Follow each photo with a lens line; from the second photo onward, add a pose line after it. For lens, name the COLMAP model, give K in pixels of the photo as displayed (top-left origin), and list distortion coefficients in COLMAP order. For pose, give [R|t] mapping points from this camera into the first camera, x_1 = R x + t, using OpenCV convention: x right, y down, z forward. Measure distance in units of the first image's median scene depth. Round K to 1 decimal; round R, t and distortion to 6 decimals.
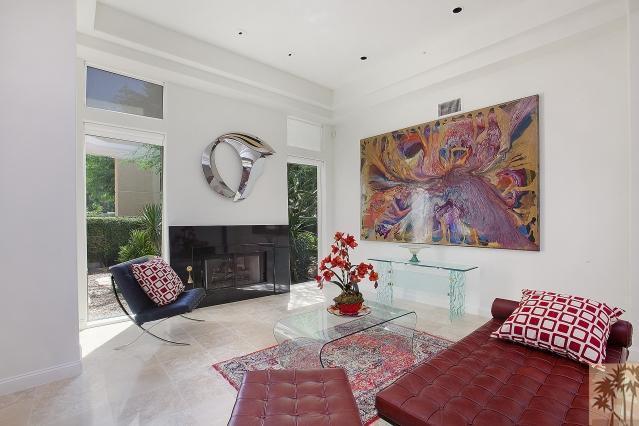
lens RADIAL K [[304.6, 0, 326.3], [0, 304.6, 218.1], [0, 0, 1]] dist [-0.023881, 0.000414]
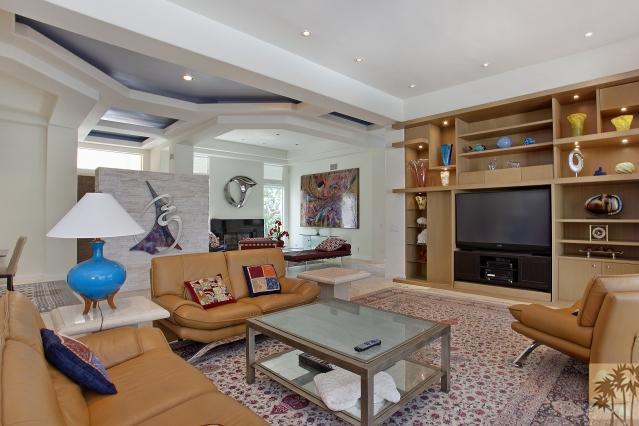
lens RADIAL K [[313.9, 0, 323.5], [0, 313.9, 216.2], [0, 0, 1]] dist [-0.037966, 0.000191]
pose [[0.999767, -0.003511, 0.021300, 0.259427], [0.003259, 0.999924, 0.011854, -0.021372], [-0.021340, -0.011782, 0.999703, -1.250463]]
